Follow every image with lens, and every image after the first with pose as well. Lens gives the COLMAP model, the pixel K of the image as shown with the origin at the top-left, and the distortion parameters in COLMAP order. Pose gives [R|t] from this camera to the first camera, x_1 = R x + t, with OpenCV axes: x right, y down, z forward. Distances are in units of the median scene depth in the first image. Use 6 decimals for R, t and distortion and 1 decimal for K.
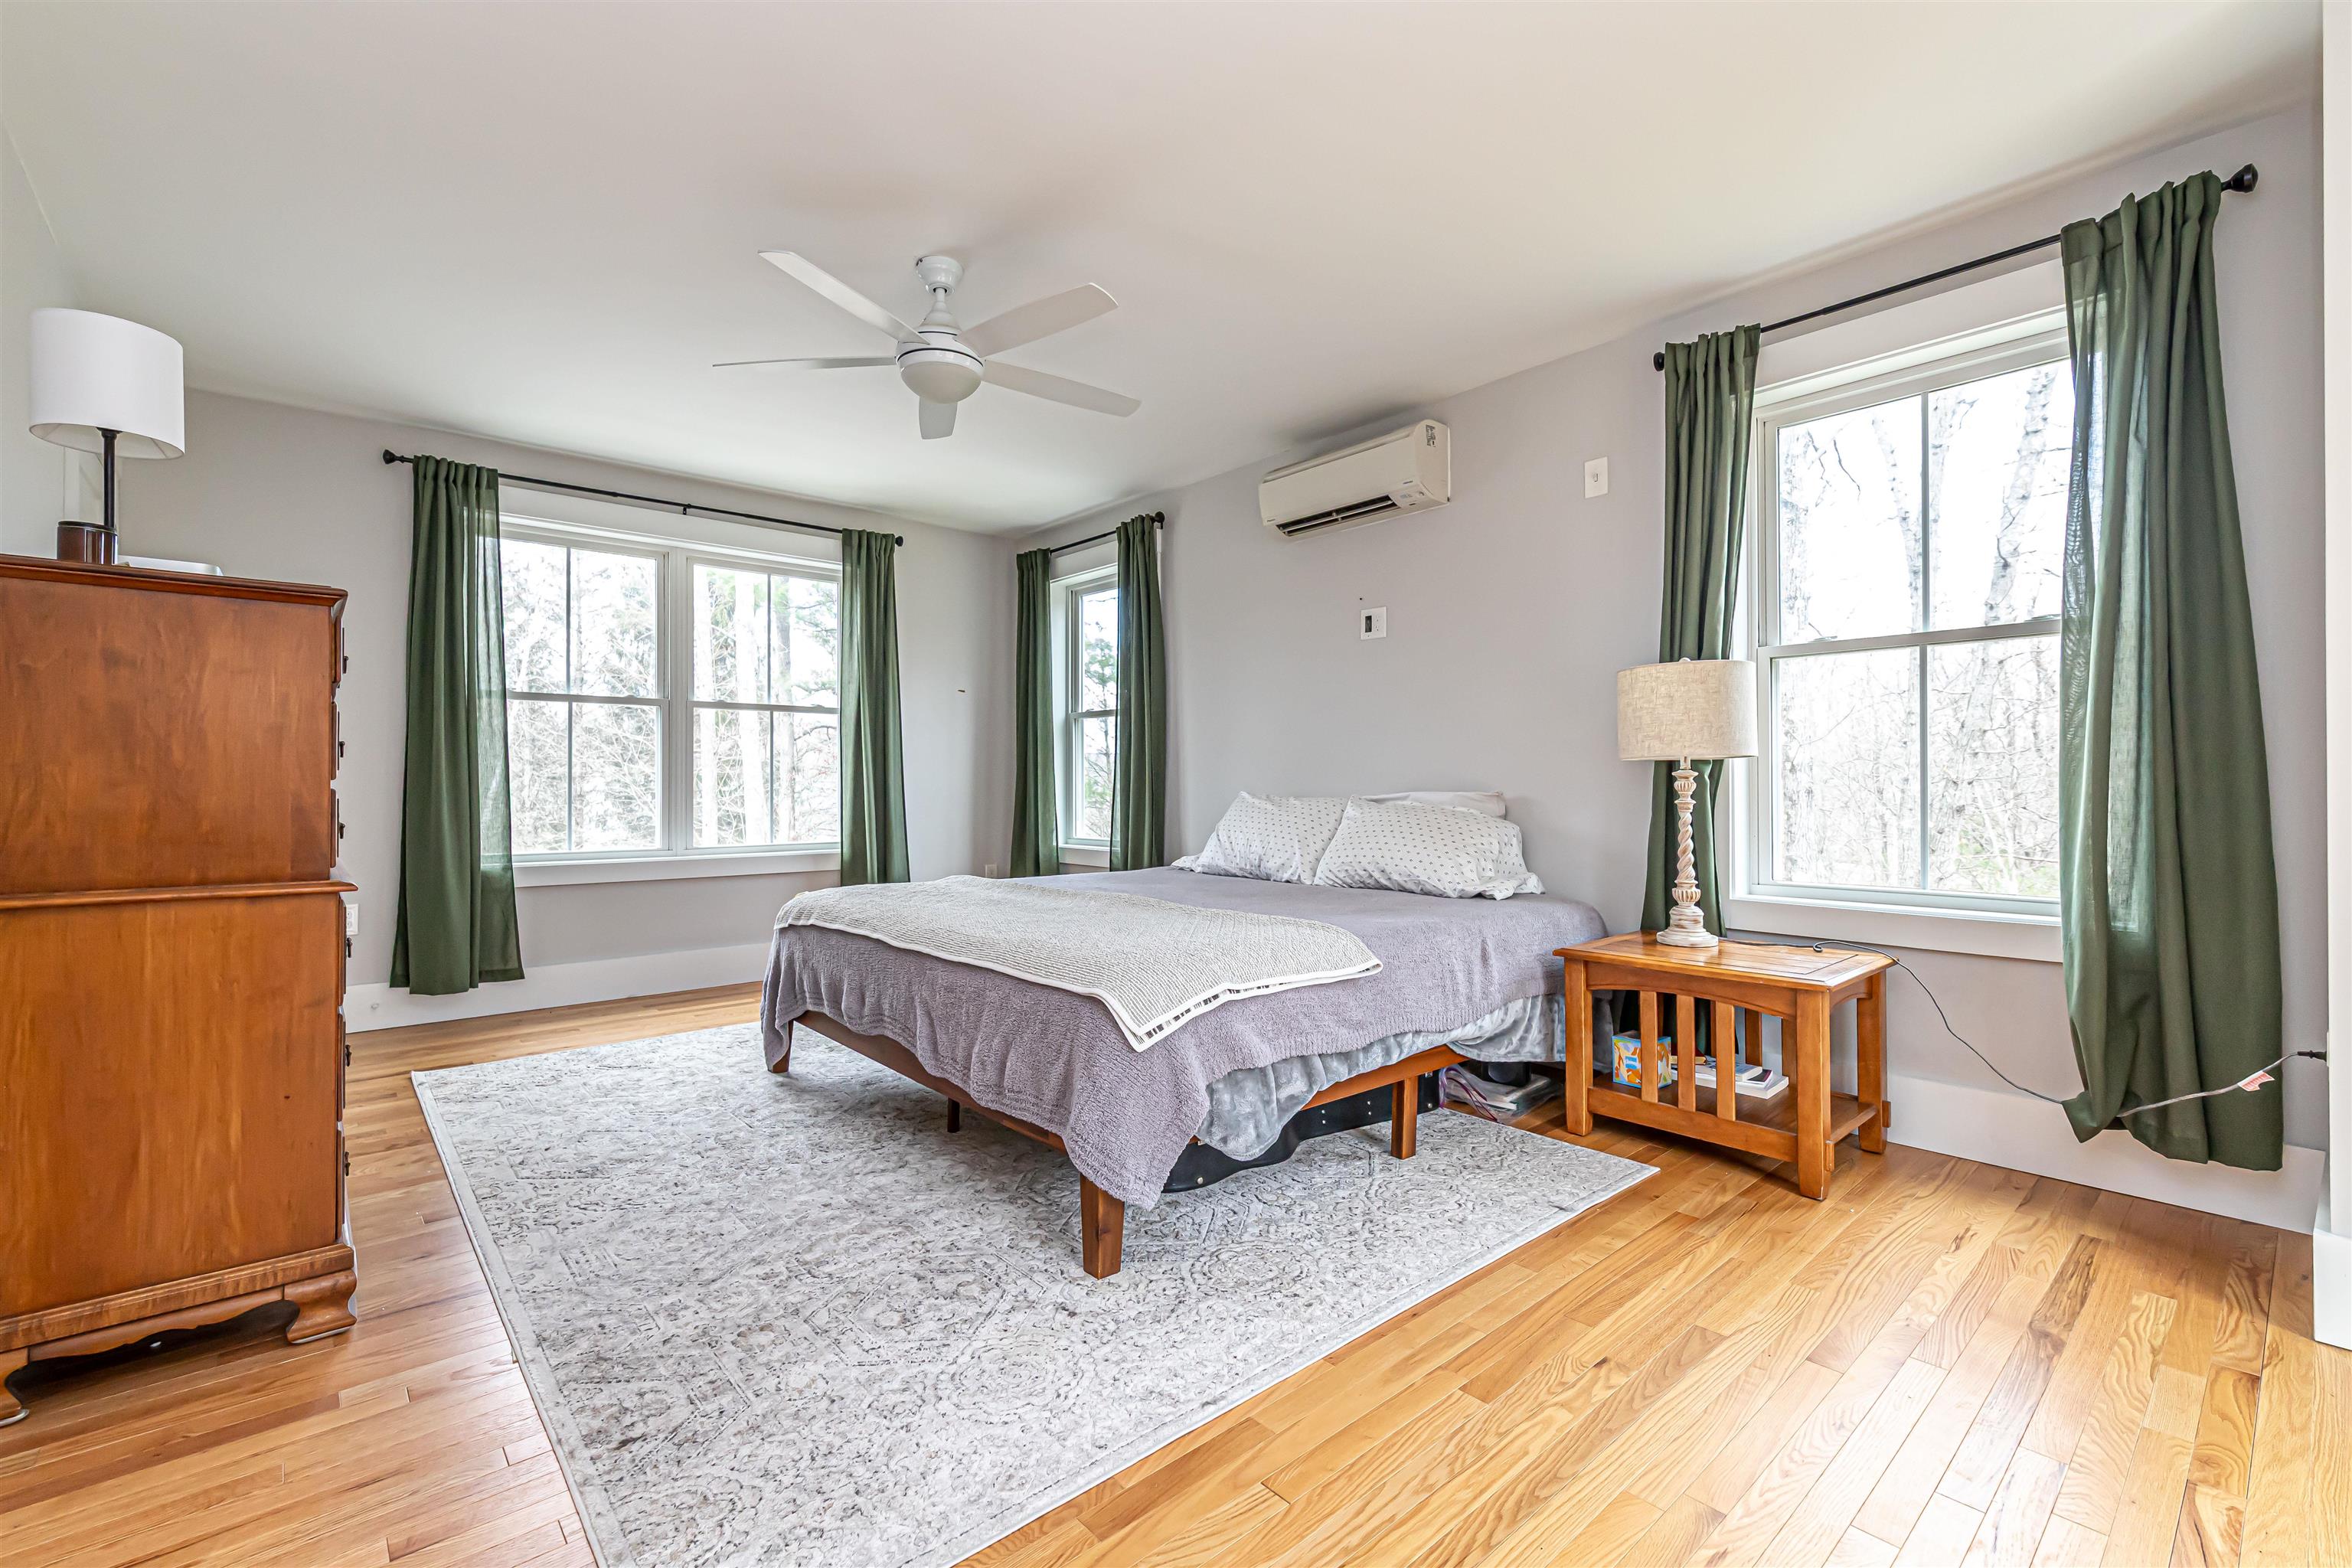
lens RADIAL K [[1007.8, 0, 1167.6], [0, 1007.8, 788.3], [0, 0, 1]] dist [0.003564, -0.002416]
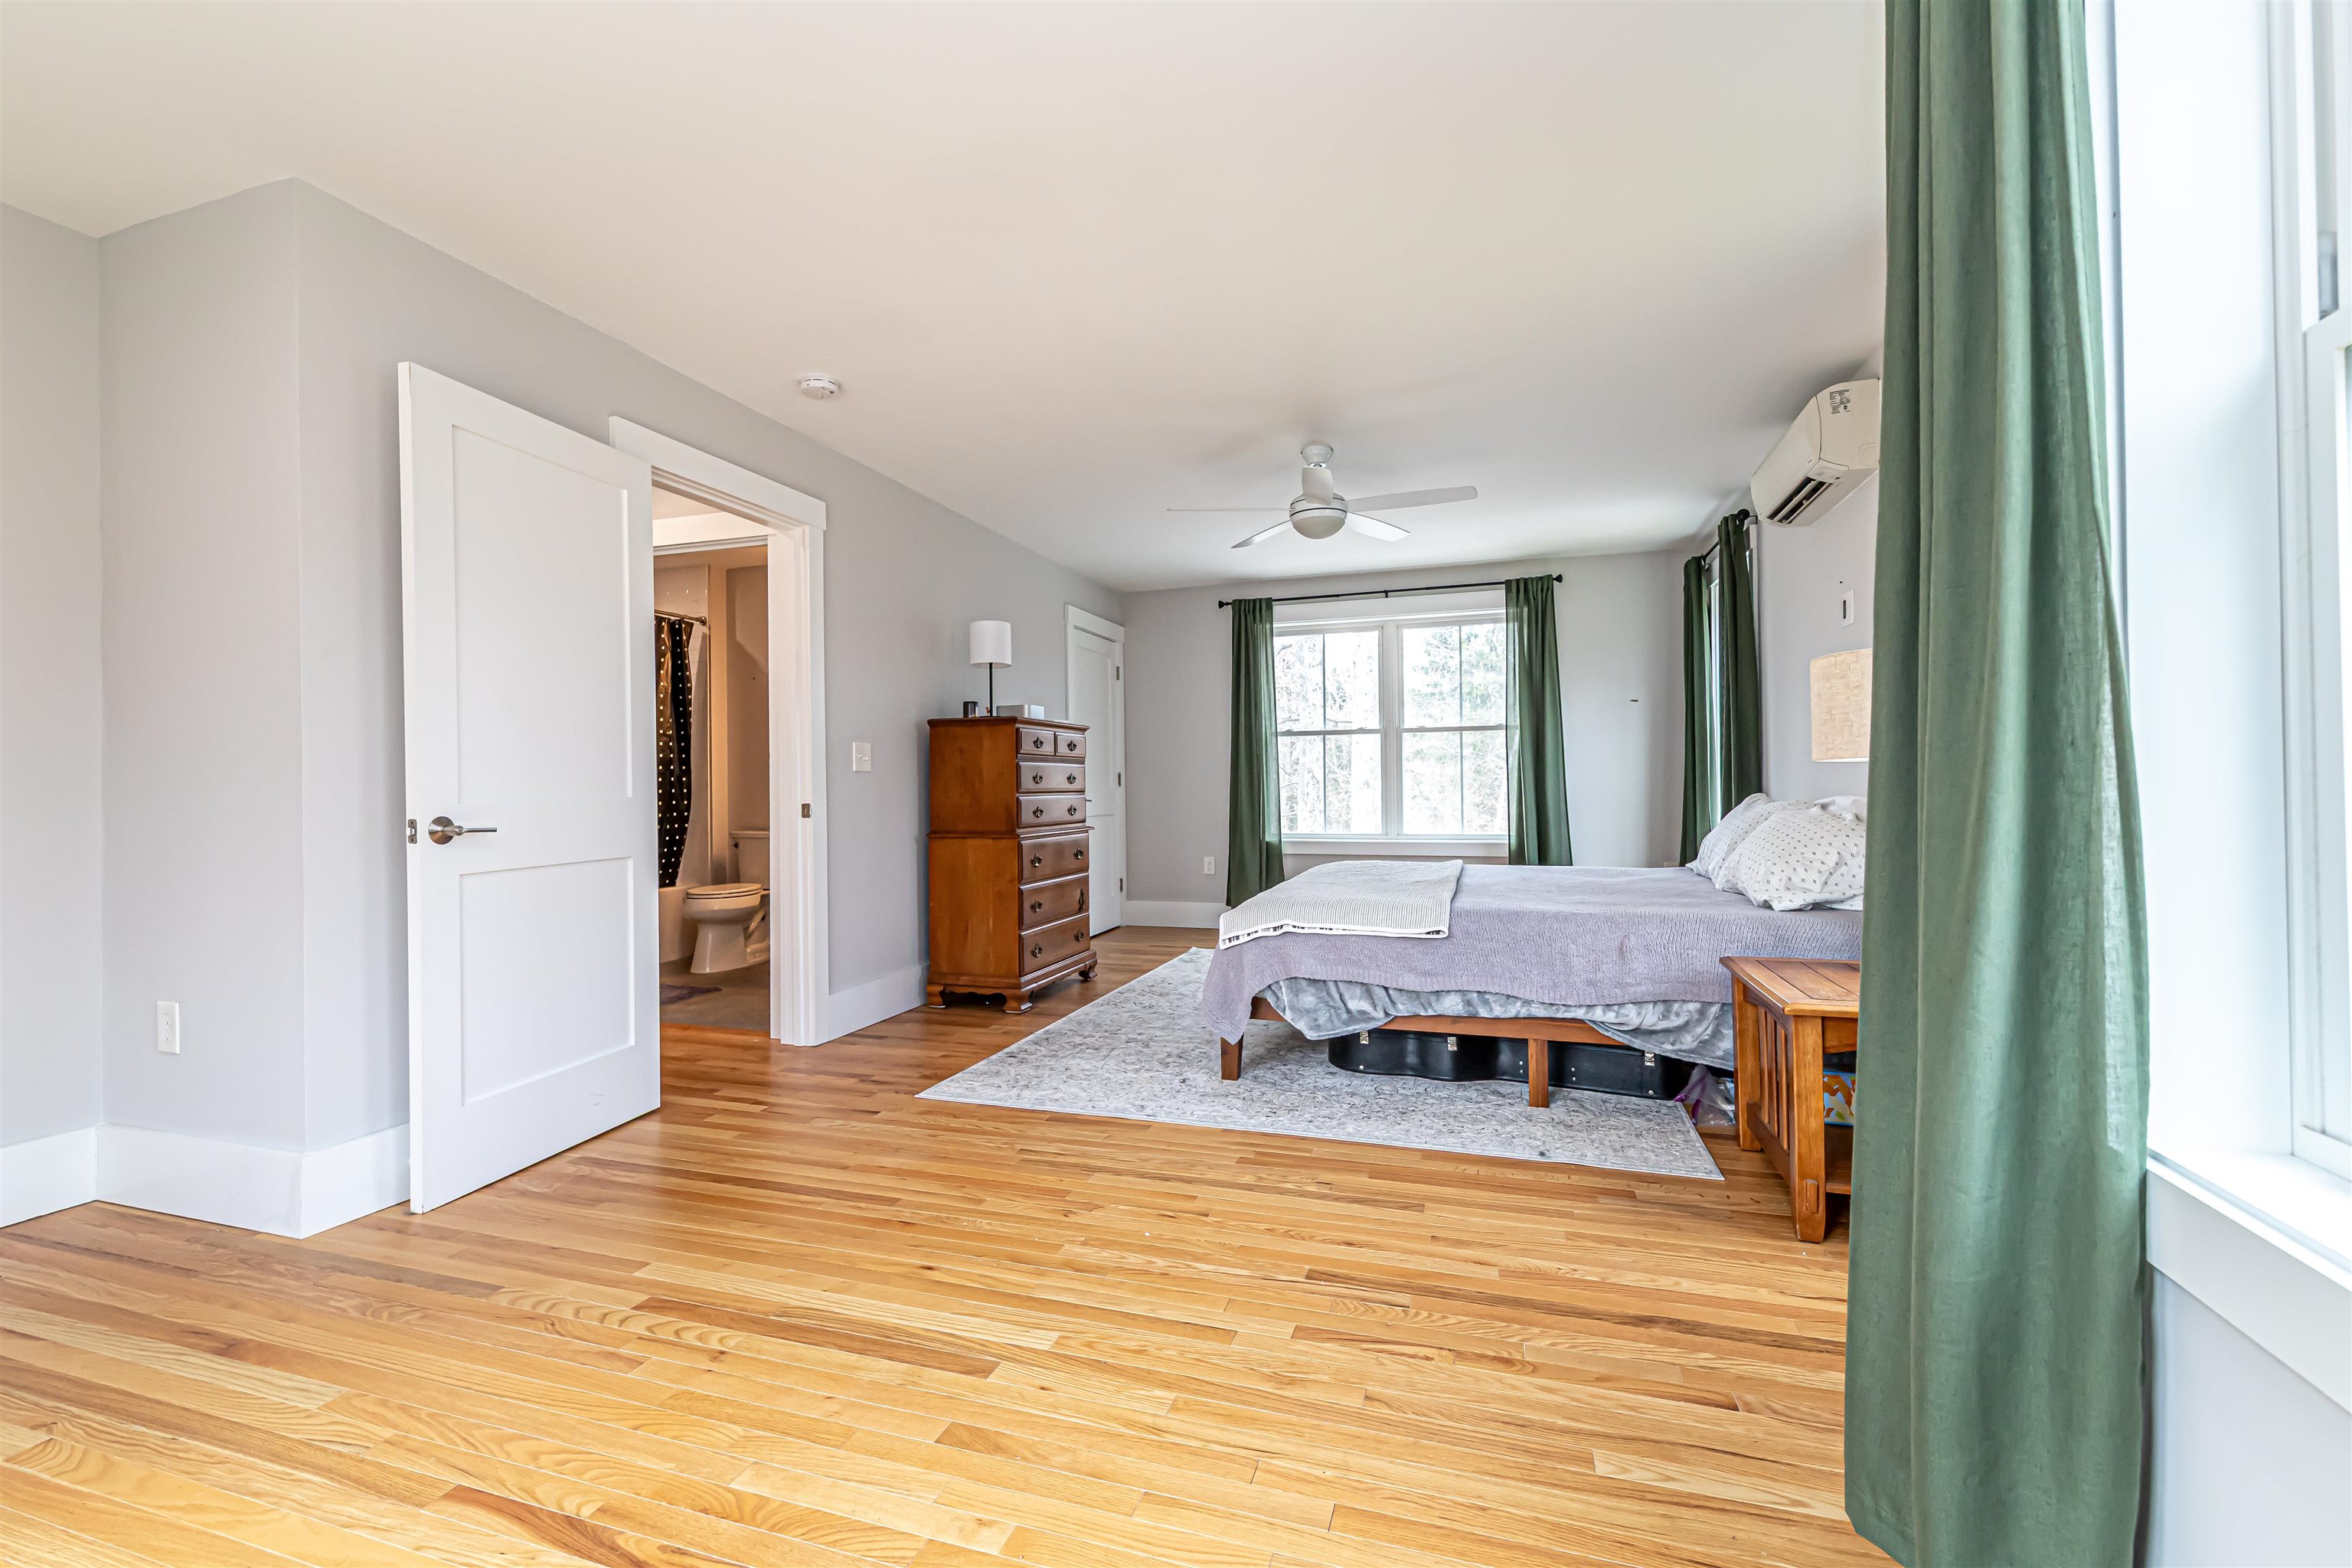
lens RADIAL K [[1007.8, 0, 1178.9], [0, 1007.8, 785.1], [0, 0, 1]] dist [0.003564, -0.002416]
pose [[0.518500, -0.007979, -0.855040, 1.030938], [0.010007, 0.999945, -0.003263, -0.011595], [0.855019, -0.006865, 0.518551, 0.028673]]
